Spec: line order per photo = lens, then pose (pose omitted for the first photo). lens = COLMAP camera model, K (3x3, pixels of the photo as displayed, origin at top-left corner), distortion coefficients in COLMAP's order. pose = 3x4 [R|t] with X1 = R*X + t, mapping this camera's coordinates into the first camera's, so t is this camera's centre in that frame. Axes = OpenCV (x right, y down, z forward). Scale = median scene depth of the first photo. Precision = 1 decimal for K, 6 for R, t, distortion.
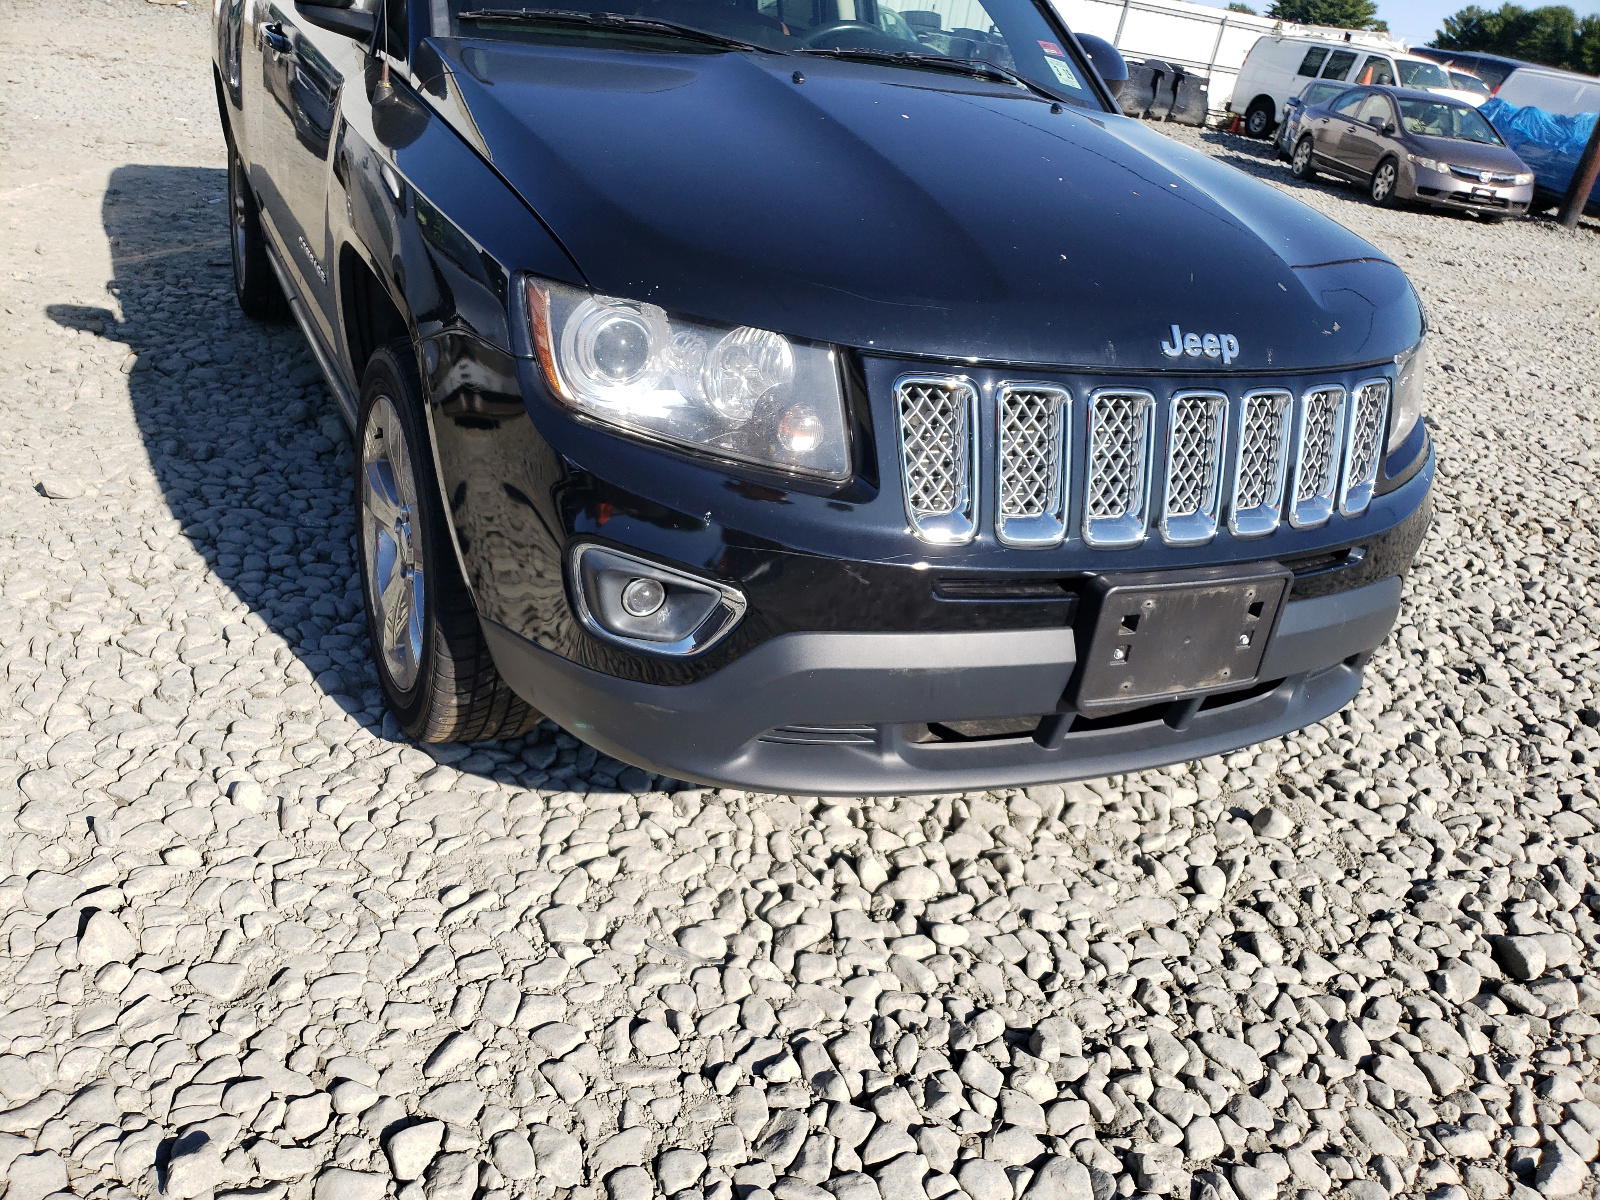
lens RADIAL K [[1216.3, 0, 784.2], [0, 1216.3, 634.3], [0, 0, 1]] dist [0.025022, -0.015537]
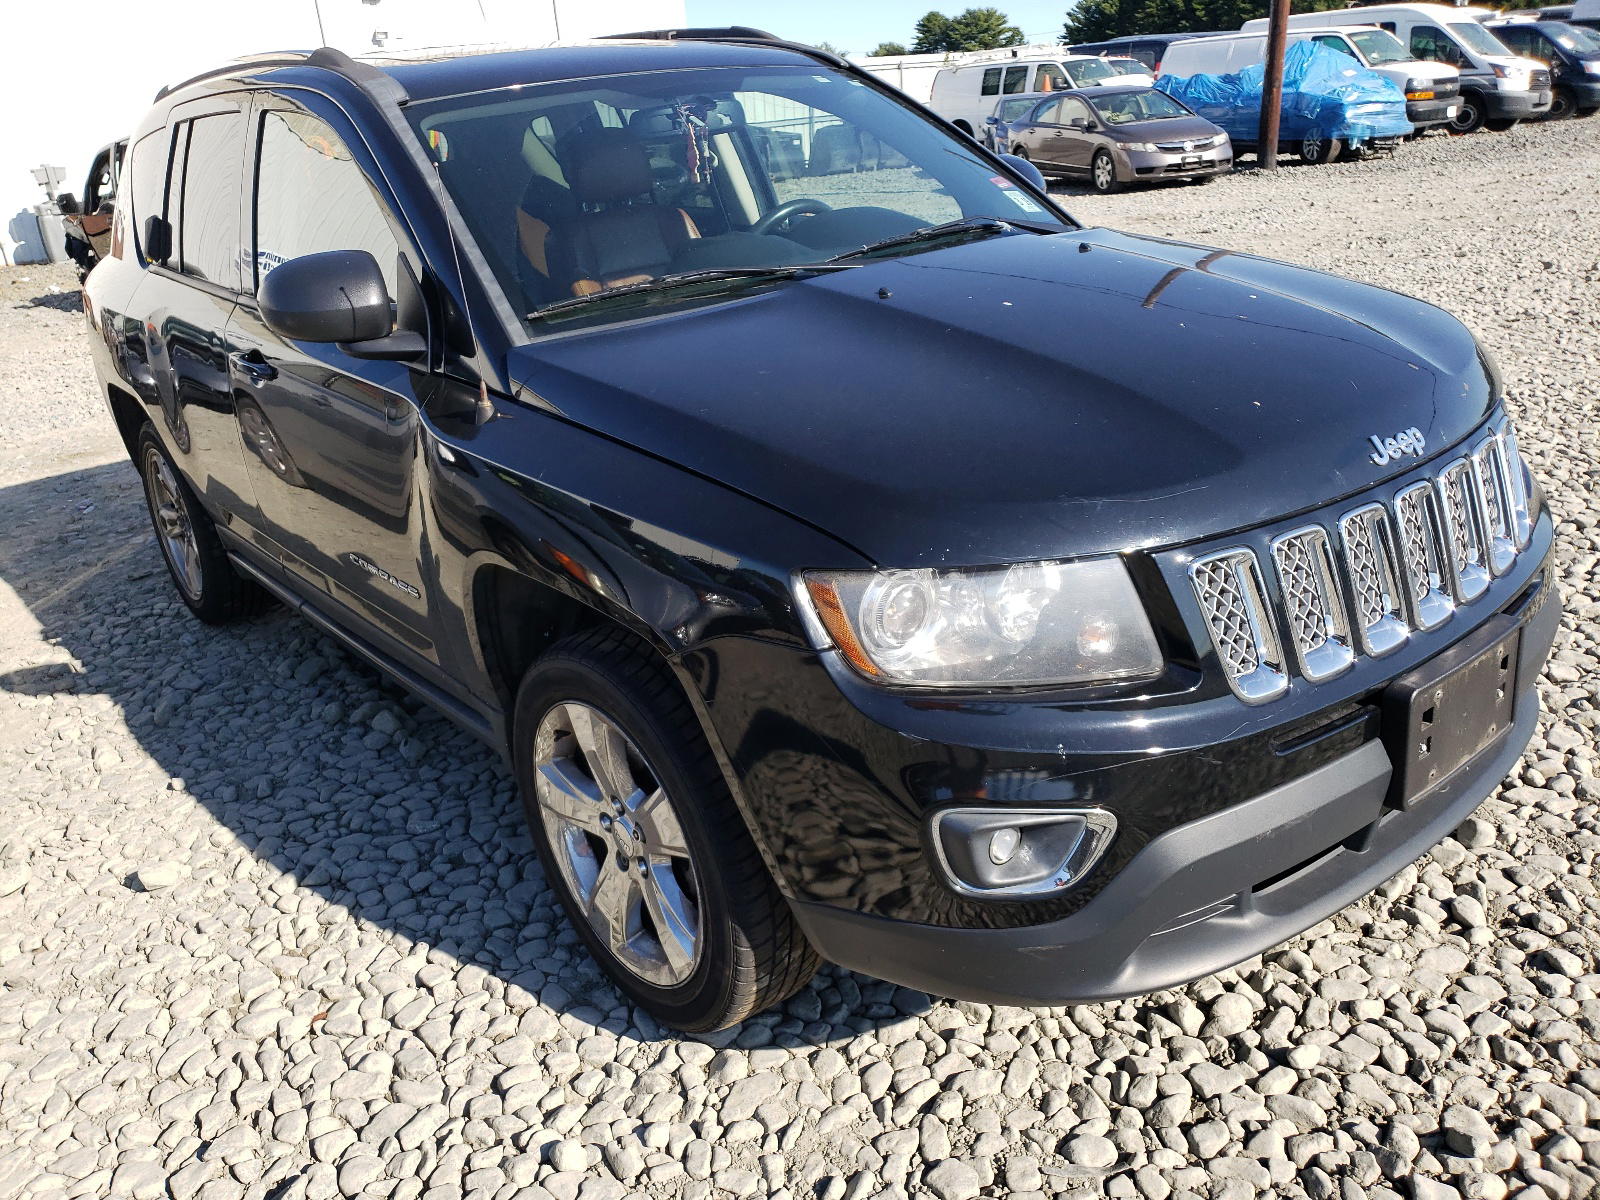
lens RADIAL K [[1216.3, 0, 790.9], [0, 1216.3, 611.7], [0, 0, 1]] dist [0.025022, -0.015537]
pose [[0.949610, -0.290206, 0.118411, -0.256935], [0.299709, 0.951305, -0.072059, -0.142818], [-0.091733, 0.103917, 0.990347, 0.009628]]
